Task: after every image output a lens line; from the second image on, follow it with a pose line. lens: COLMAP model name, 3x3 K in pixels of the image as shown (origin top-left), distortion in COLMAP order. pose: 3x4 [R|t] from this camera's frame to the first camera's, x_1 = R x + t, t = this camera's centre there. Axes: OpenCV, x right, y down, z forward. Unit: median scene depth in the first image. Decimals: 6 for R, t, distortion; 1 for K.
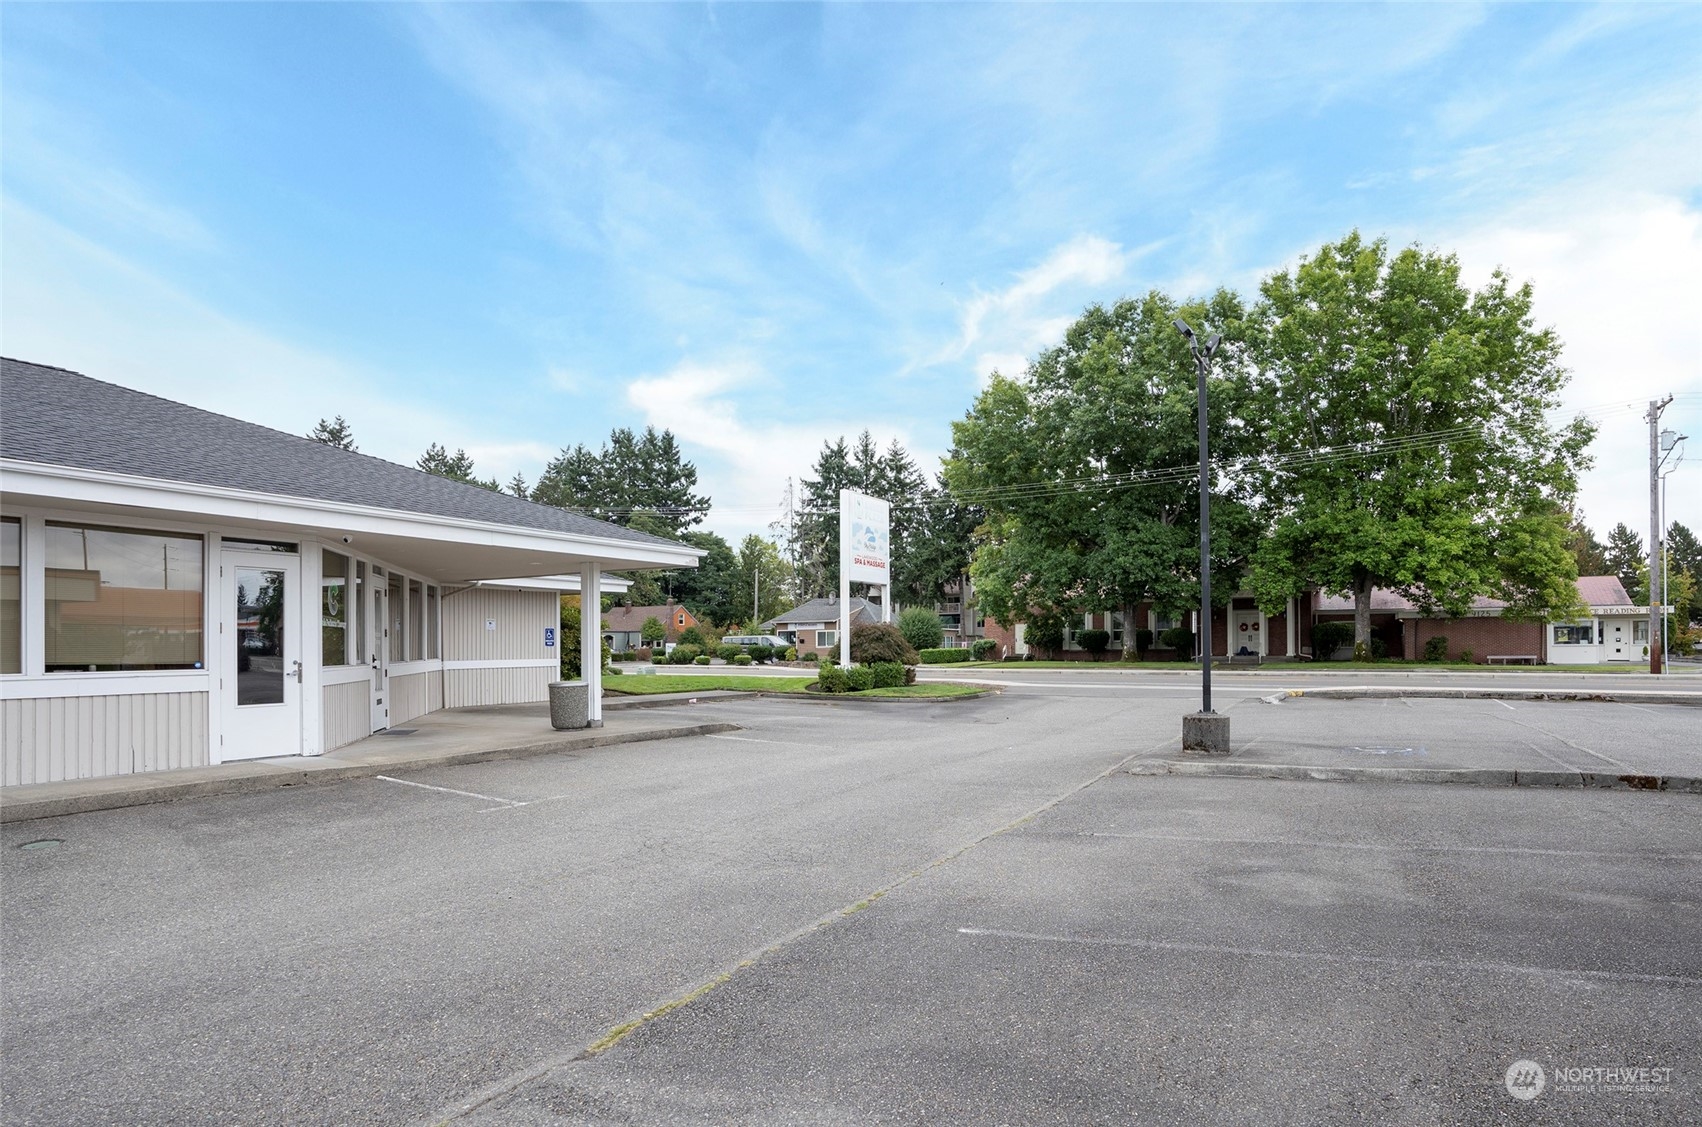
lens RADIAL K [[904.8, 0, 883.4], [0, 904.8, 638.1], [0, 0, 1]] dist [-0.058116, 0.013471]
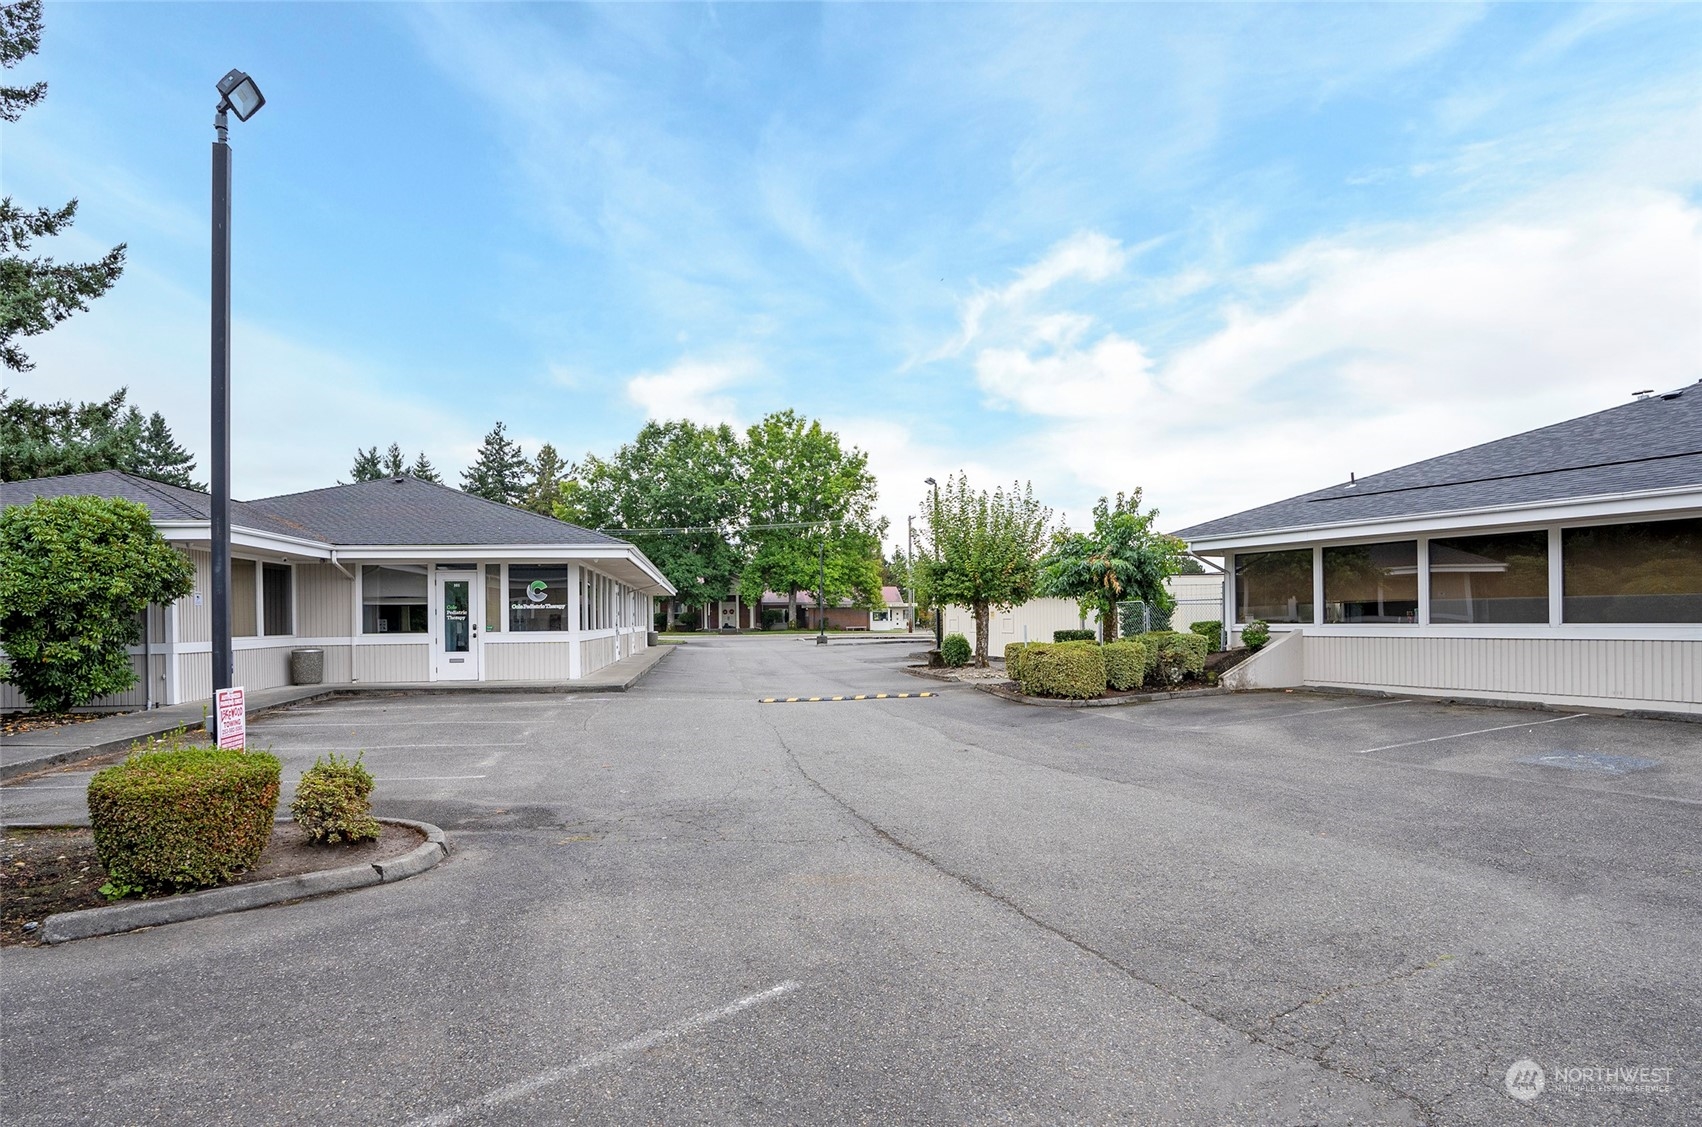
lens RADIAL K [[1047.1, 0, 889.7], [0, 1047.1, 599.0], [0, 0, 1]] dist [-0.034484, 0.006940]
pose [[0.763574, 0.009708, 0.645647, -0.722521], [0.001998, 0.999847, -0.017396, -0.001284], [-0.645717, 0.014573, 0.763438, -0.823633]]
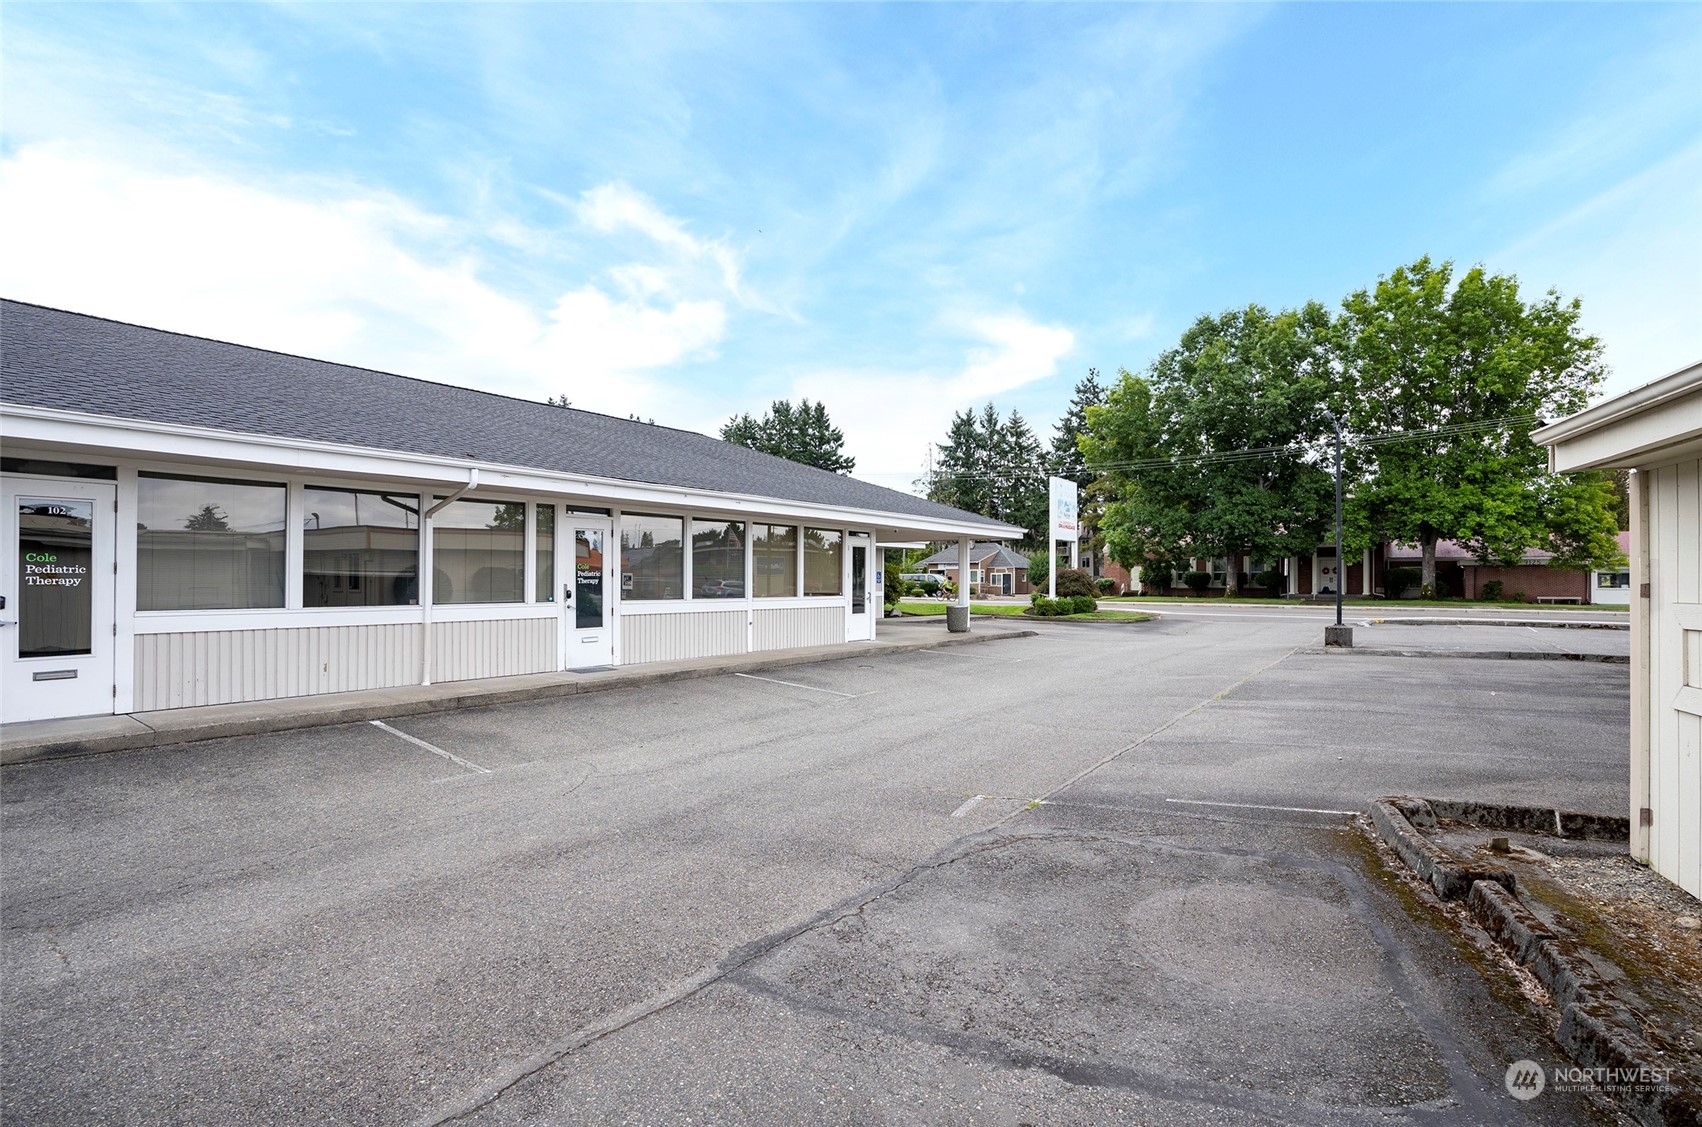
lens RADIAL K [[837.0, 0, 864.1], [0, 837.0, 564.8], [0, 0, 1]] dist [-0.031600, 0.010497]
pose [[0.994408, 0.008072, -0.105294, -0.121704], [-0.009046, 0.999921, -0.008783, -0.004837], [0.105215, 0.009686, 0.994402, -0.224788]]
